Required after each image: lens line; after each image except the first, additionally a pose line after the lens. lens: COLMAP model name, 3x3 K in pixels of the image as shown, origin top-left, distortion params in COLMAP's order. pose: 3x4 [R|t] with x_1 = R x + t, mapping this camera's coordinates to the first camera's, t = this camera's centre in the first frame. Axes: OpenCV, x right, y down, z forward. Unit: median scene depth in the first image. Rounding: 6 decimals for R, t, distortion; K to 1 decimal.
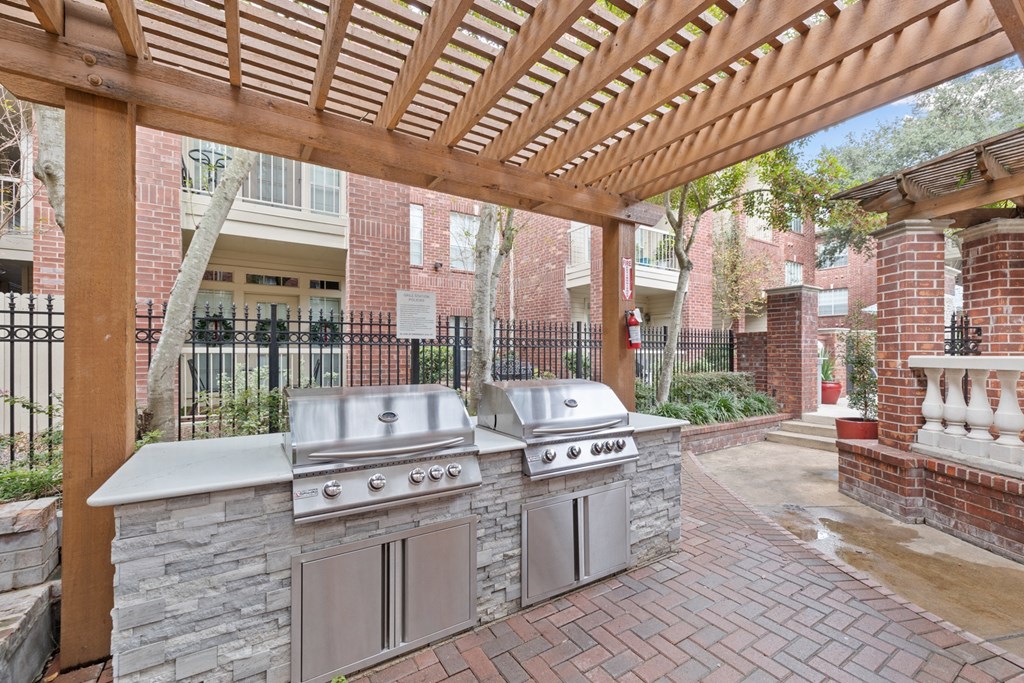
lens RADIAL K [[423.5, 0, 514.4], [0, 423.5, 348.4], [0, 0, 1]] dist [-0.000251, -0.000047]
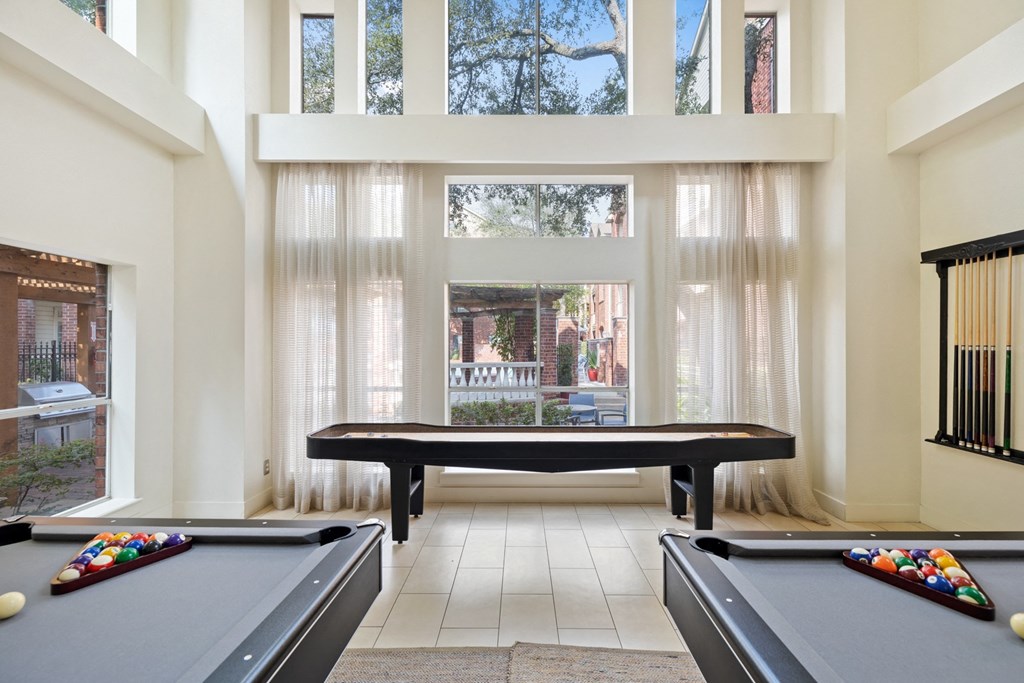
lens RADIAL K [[423.5, 0, 513.2], [0, 423.5, 342.6], [0, 0, 1]] dist [-0.000251, -0.000047]
pose [[0.538406, -0.001722, 0.842684, -0.254474], [-0.004086, 0.999981, 0.004654, -0.086349], [-0.842675, -0.005949, 0.538389, -1.252248]]
